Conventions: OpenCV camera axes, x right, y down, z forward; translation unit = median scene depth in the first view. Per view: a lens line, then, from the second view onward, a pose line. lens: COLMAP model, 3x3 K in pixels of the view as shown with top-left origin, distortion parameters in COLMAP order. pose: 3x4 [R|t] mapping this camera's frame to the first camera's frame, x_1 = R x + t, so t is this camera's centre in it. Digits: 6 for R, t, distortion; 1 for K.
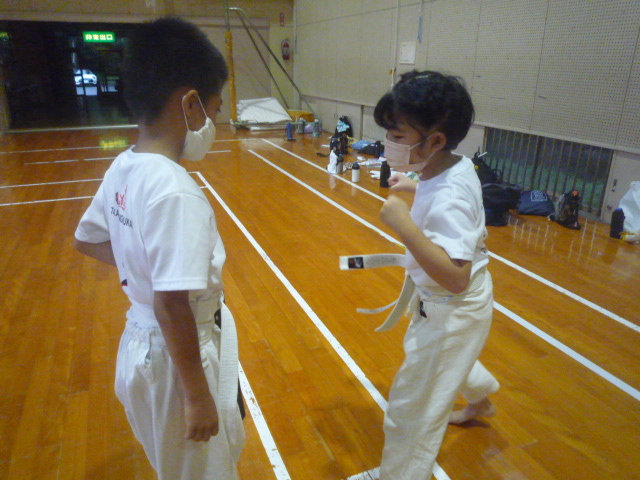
lens RADIAL K [[487.9, 0, 318.4], [0, 487.9, 240.0], [0, 0, 1]] dist [-0.004339, -0.000873]
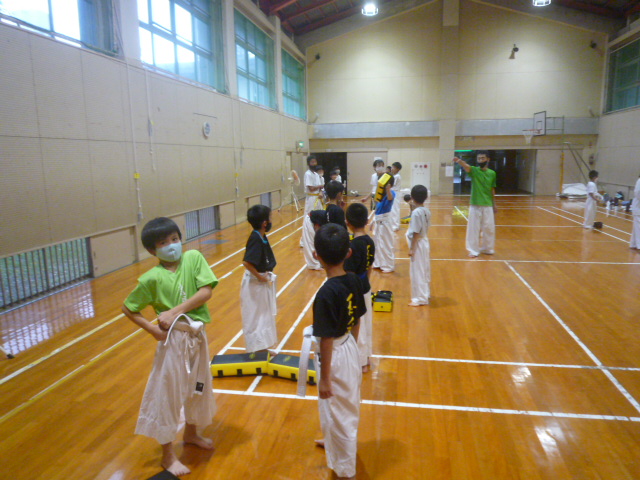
lens RADIAL K [[496.0, 0, 320.0], [0, 496.0, 256.8], [0, 0, 1]] dist [-0.029774, -0.004312]
pose [[0.847412, 0.080834, -0.524746, 0.074977], [-0.161348, 0.980807, -0.109473, 0.383785], [0.505826, 0.177435, 0.844190, -1.144053]]
